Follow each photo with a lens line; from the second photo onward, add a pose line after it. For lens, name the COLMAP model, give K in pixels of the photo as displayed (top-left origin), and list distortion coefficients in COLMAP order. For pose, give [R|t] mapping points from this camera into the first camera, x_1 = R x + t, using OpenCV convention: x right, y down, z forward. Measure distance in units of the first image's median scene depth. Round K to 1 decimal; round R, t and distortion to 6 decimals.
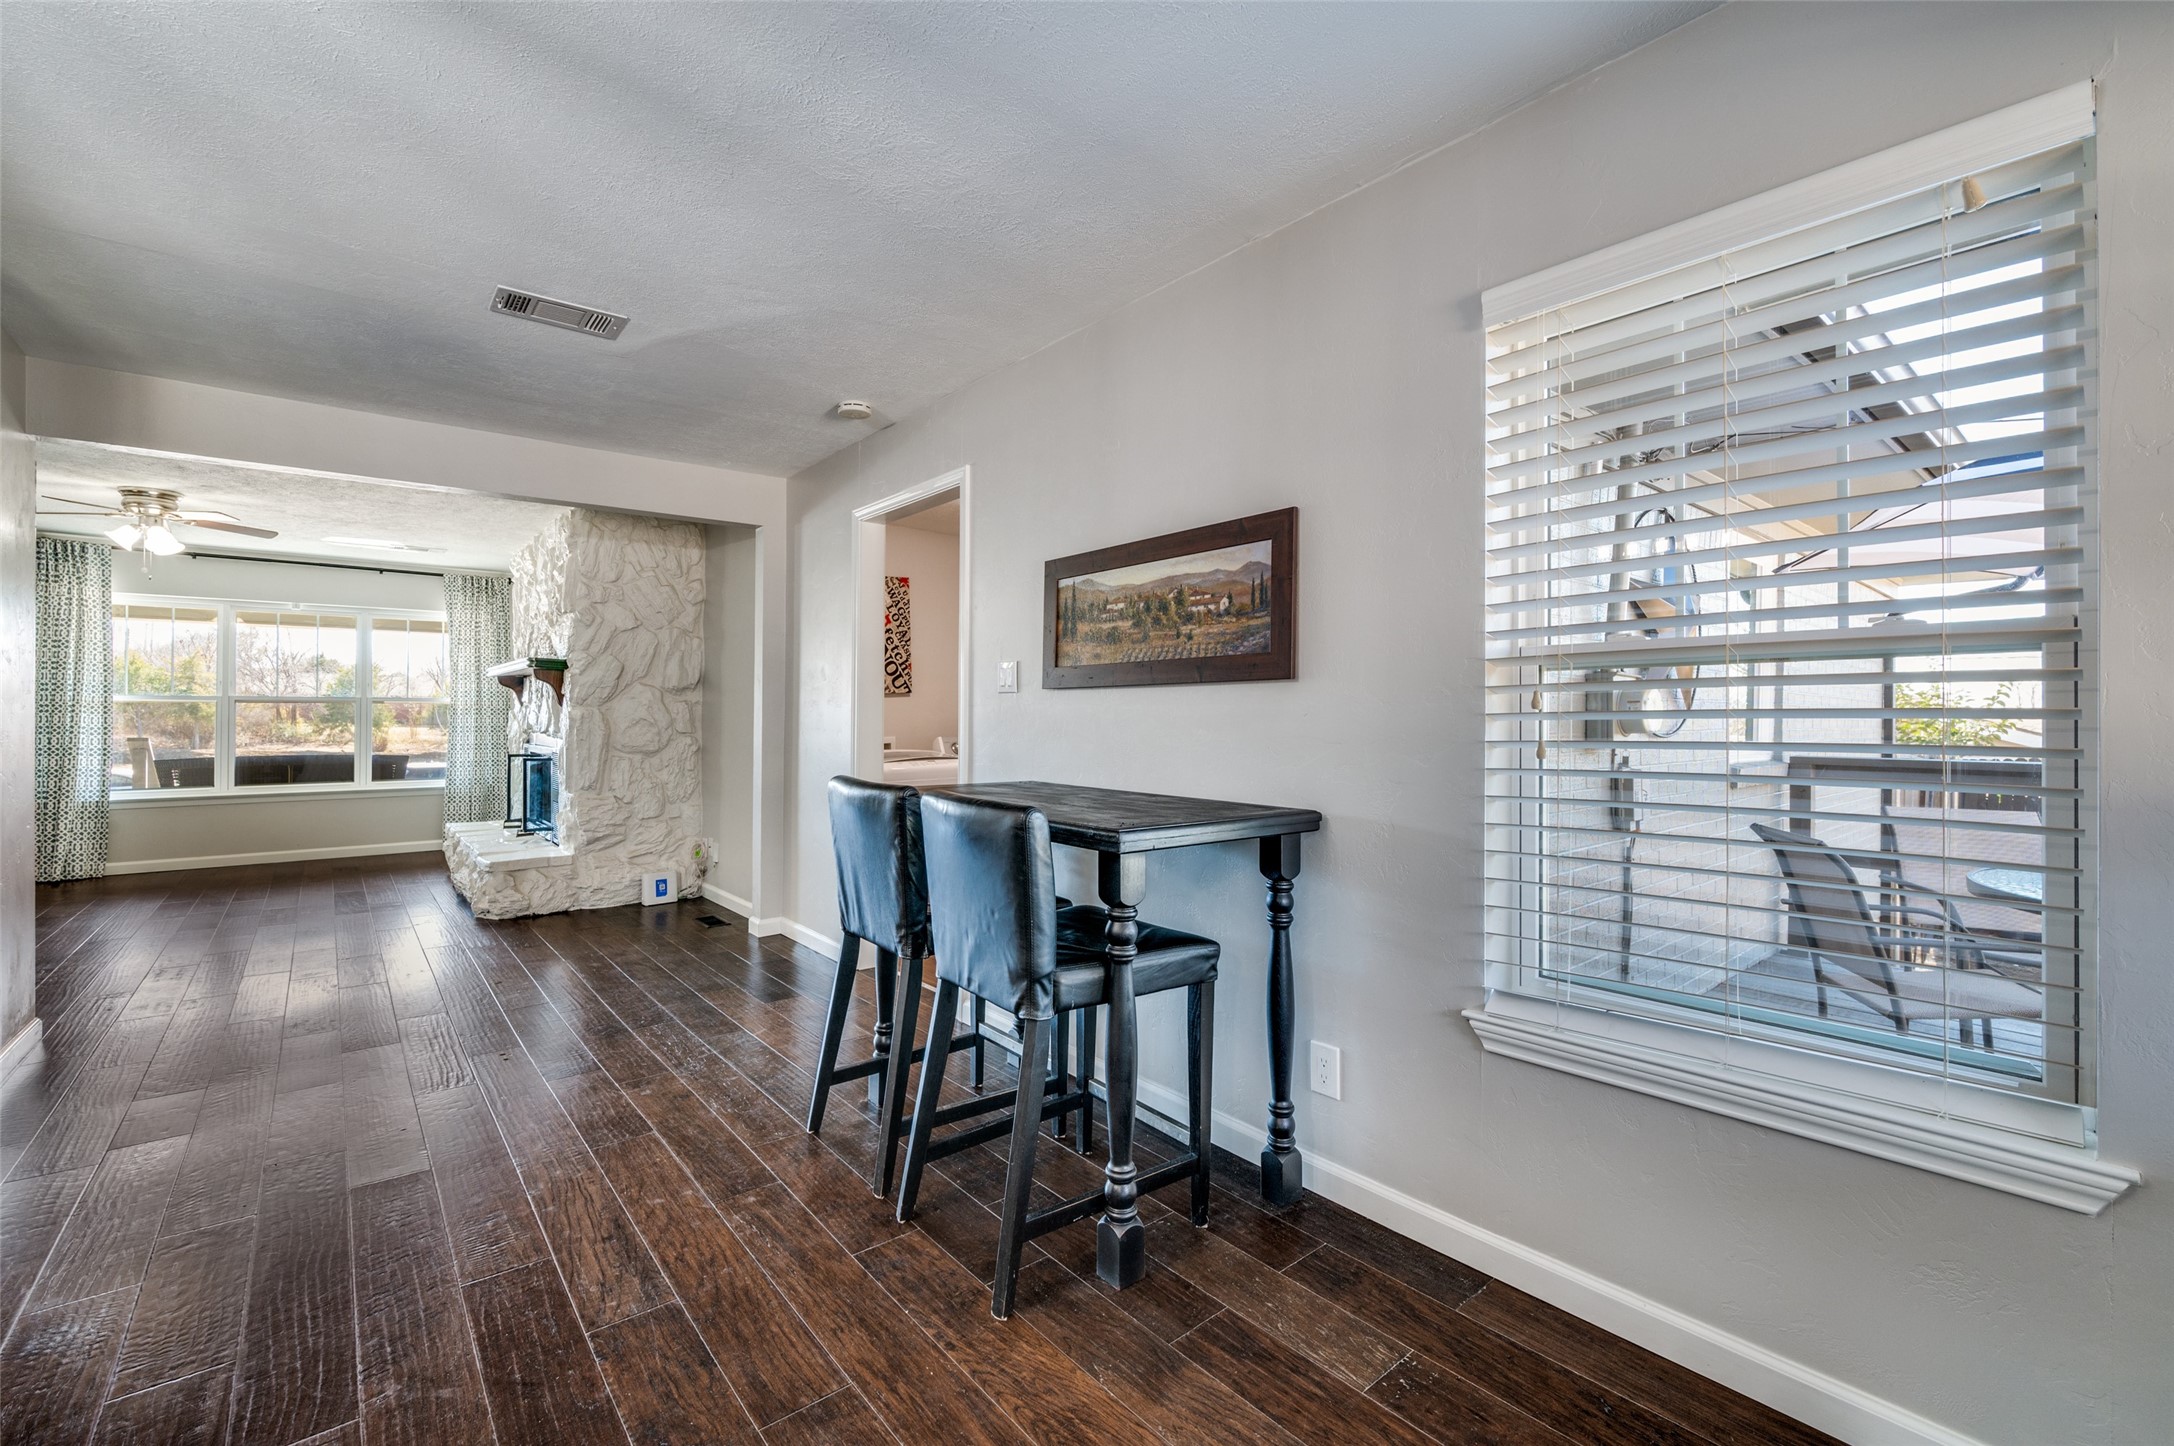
lens RADIAL K [[938.2, 0, 1089.5], [0, 938.2, 709.5], [0, 0, 1]] dist [0.001001, 0.000087]
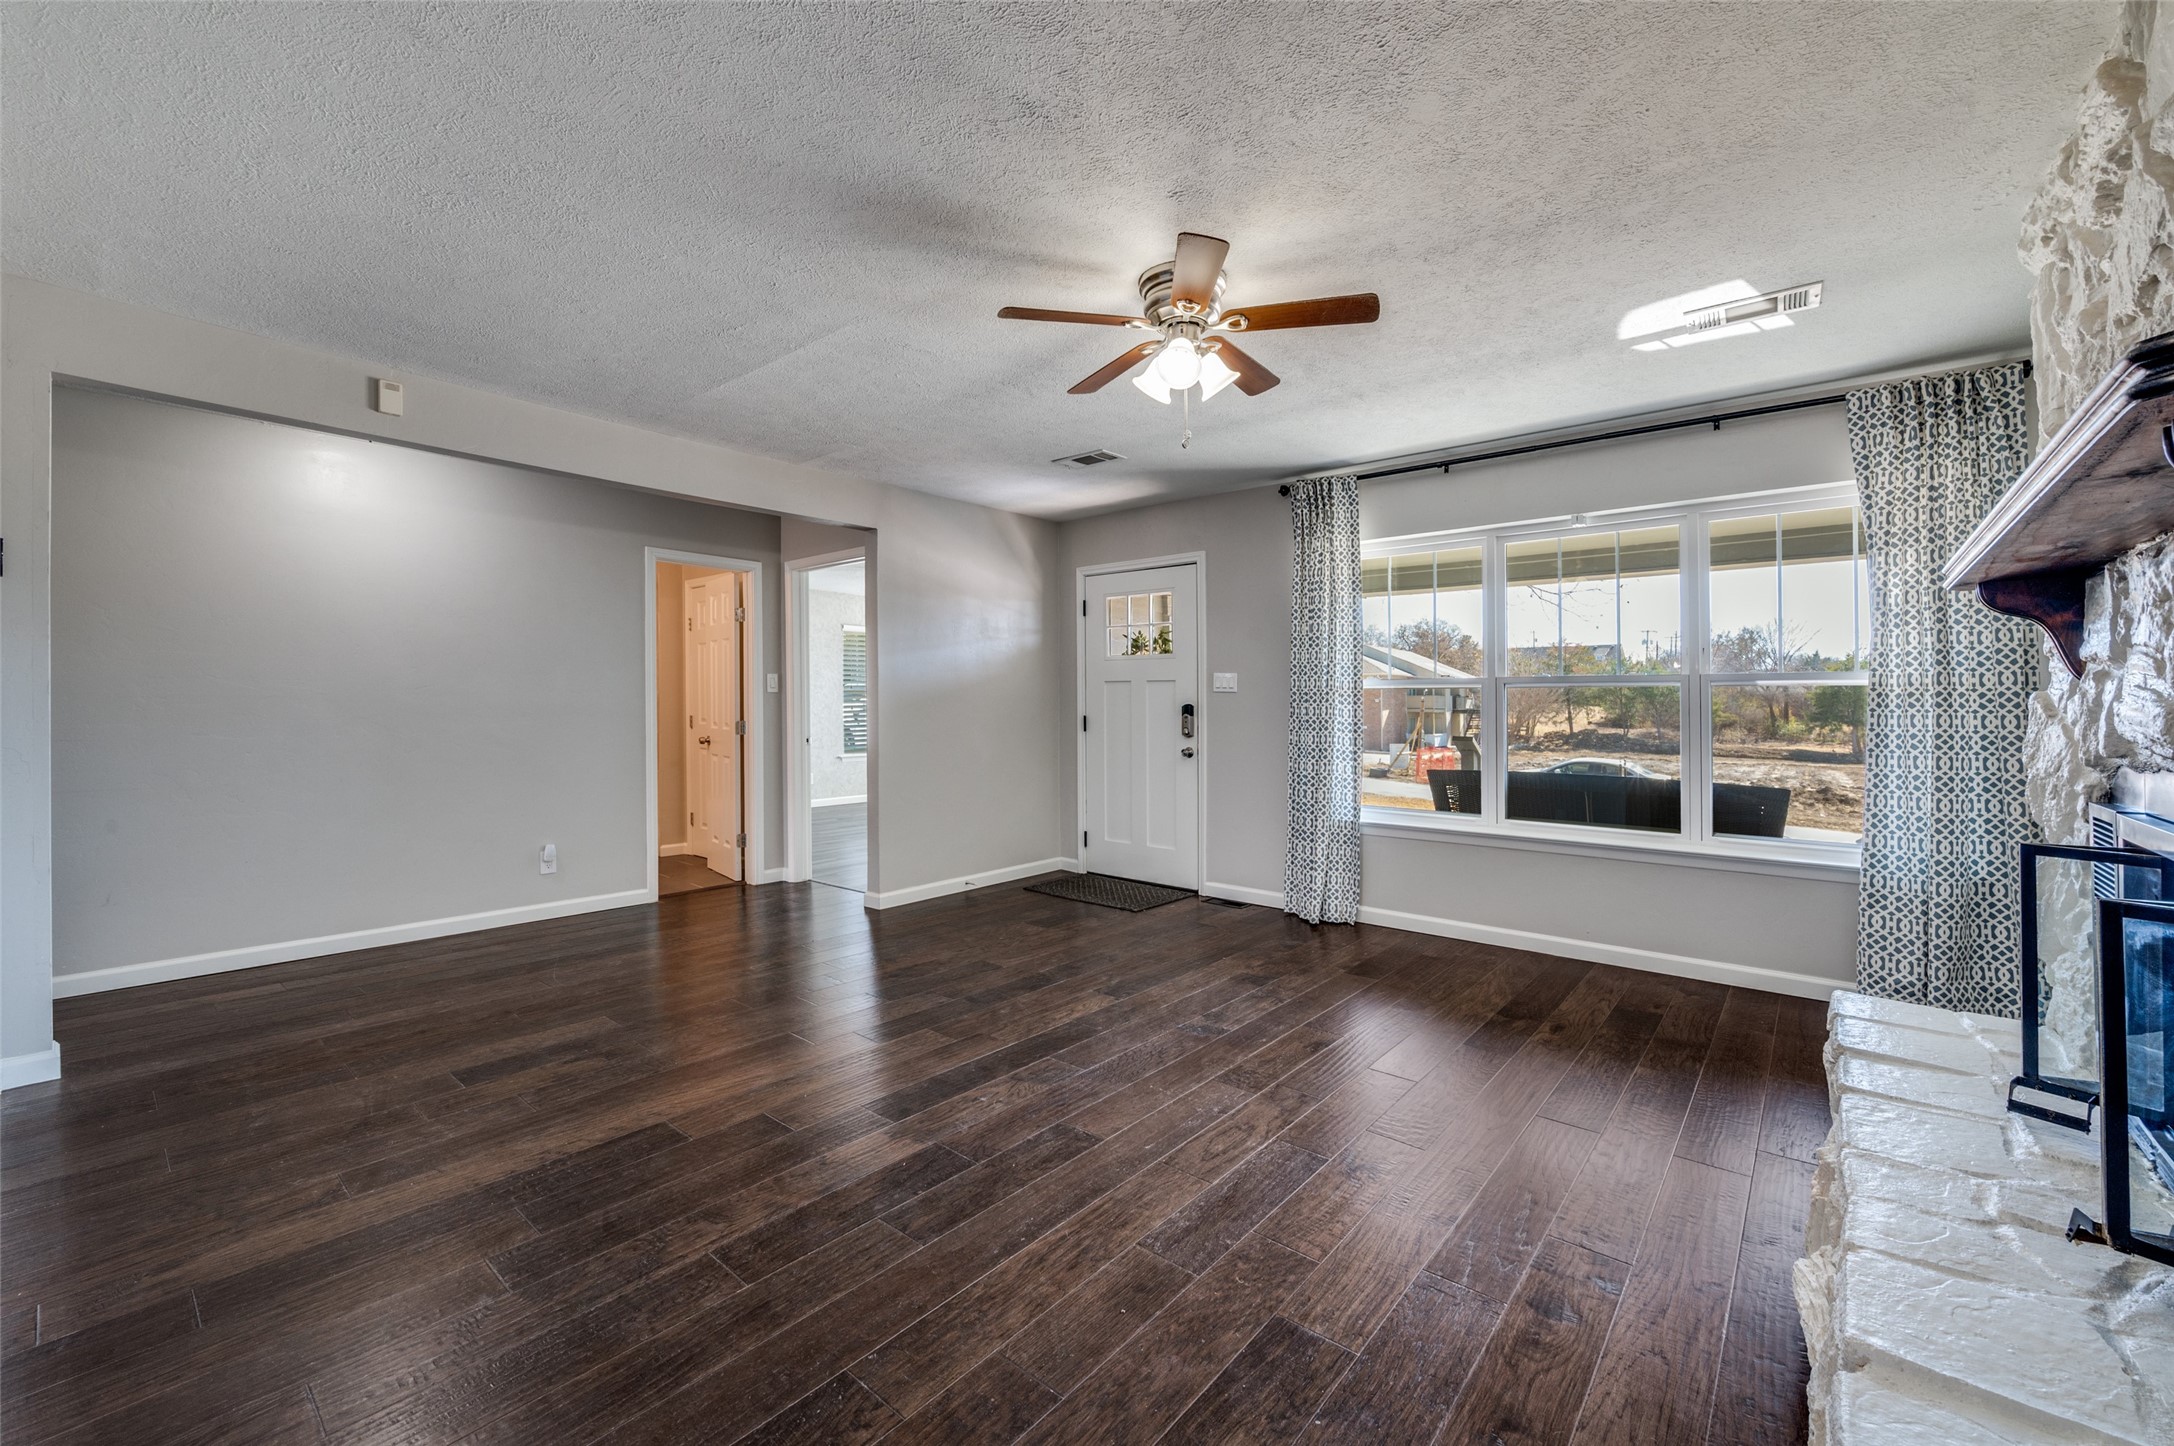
lens RADIAL K [[870.8, 0, 1102.6], [0, 870.8, 687.0], [0, 0, 1]] dist [-0.002270, -0.000196]
pose [[0.188120, -0.022776, -0.981882, -0.355909], [-0.002208, 0.999719, -0.023613, 0.006349], [0.982143, 0.006610, 0.188017, 0.583082]]
